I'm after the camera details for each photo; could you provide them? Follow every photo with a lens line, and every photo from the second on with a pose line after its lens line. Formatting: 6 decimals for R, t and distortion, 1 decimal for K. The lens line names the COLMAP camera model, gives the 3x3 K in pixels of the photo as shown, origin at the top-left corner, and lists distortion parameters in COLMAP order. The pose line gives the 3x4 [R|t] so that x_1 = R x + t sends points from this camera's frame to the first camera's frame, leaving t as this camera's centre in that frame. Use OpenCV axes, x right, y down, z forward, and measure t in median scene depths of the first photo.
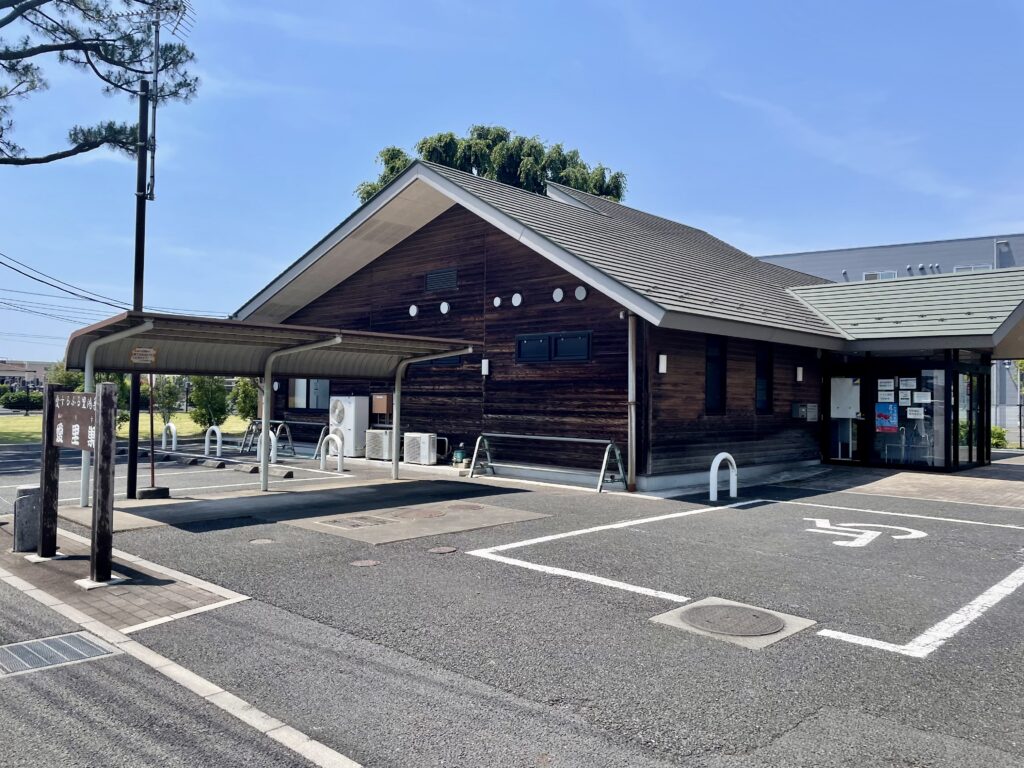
lens RADIAL K [[780.6, 0, 512.0], [0, 780.6, 384.0], [0, 0, 1]] dist [0.091677, -0.124281]
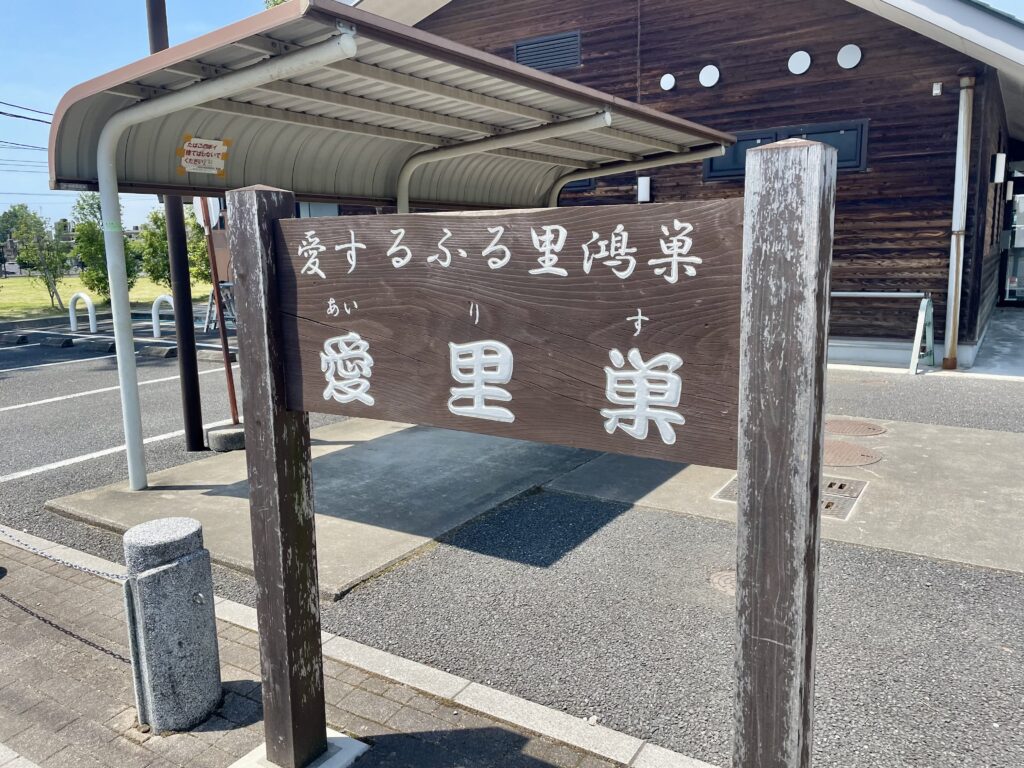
lens RADIAL K [[780.6, 0, 512.0], [0, 780.6, 384.0], [0, 0, 1]] dist [0.091677, -0.124281]
pose [[0.981753, -0.065717, 0.178443, -0.309578], [0.030486, 0.980642, 0.193423, 0.008921], [-0.187700, -0.184454, 0.964752, 0.400833]]
